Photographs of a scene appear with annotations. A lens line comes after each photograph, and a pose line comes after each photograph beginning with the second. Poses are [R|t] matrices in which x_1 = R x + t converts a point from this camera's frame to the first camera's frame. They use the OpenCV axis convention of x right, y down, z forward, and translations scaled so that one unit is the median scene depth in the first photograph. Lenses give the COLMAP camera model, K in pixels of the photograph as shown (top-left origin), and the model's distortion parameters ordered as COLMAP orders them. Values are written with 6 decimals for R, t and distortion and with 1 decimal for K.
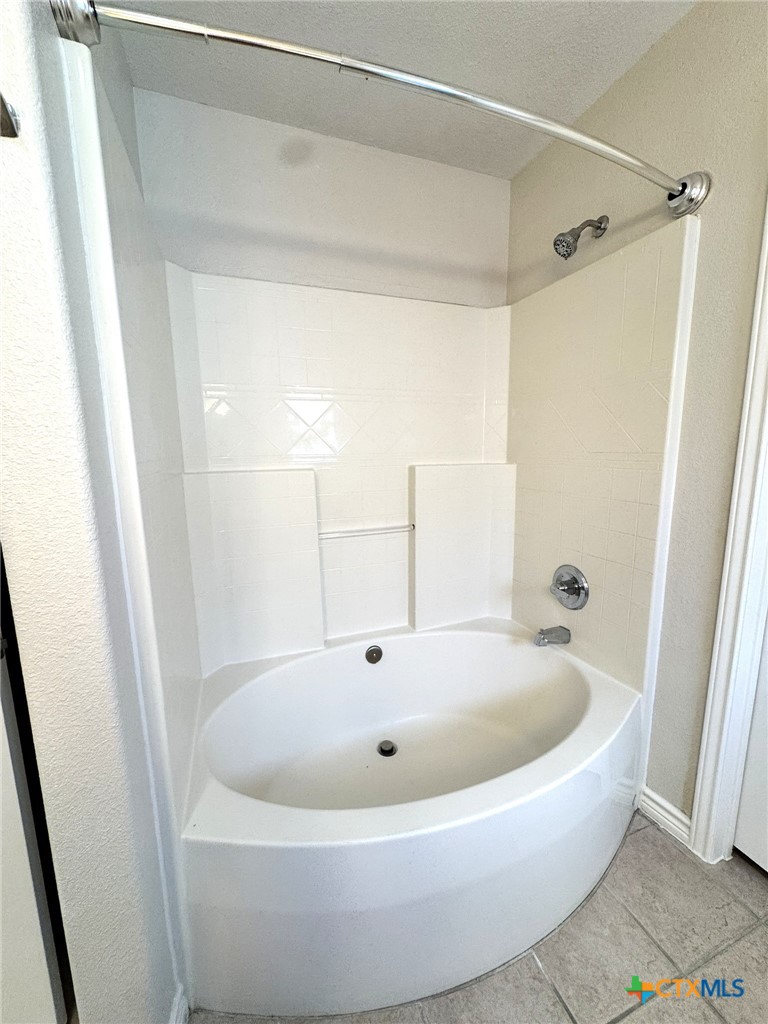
lens RADIAL K [[409.5, 0, 384.5], [0, 409.5, 515.2], [0, 0, 1]] dist [0.002060, 0.000349]
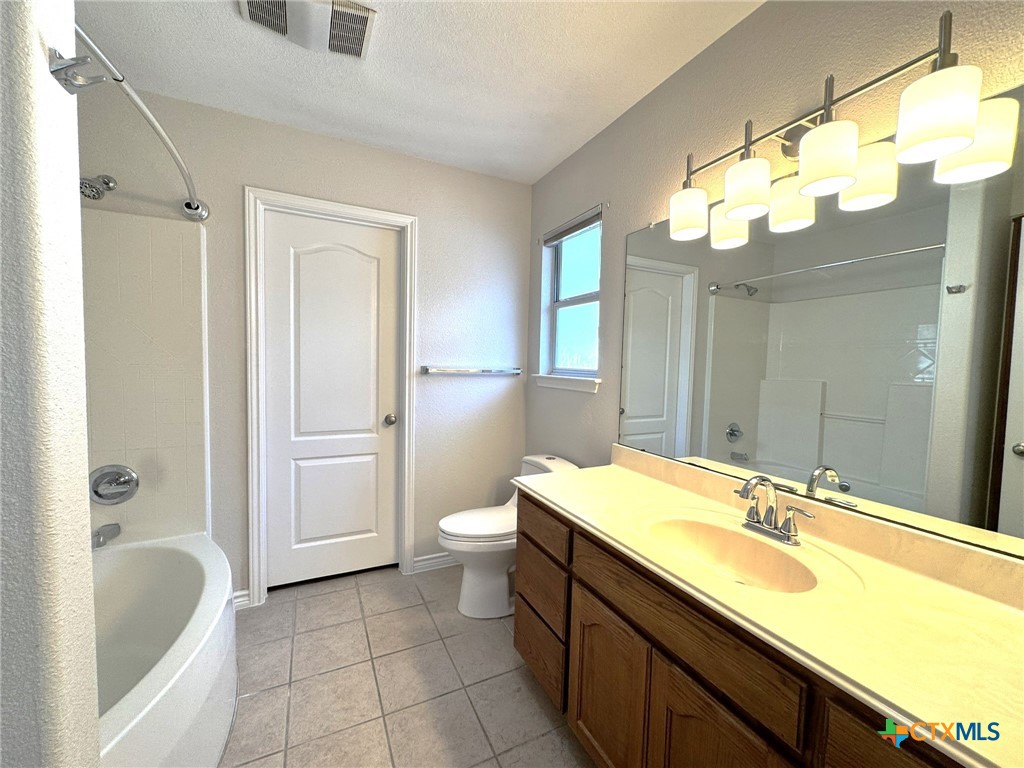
lens RADIAL K [[409.5, 0, 513.4], [0, 409.5, 384.5], [0, 0, 1]] dist [0.002060, 0.000349]
pose [[-0.091254, -0.039324, 0.995051, -1.034655], [0.144322, 0.988148, 0.052286, 0.010826], [-0.985314, 0.148379, -0.084497, -0.015526]]
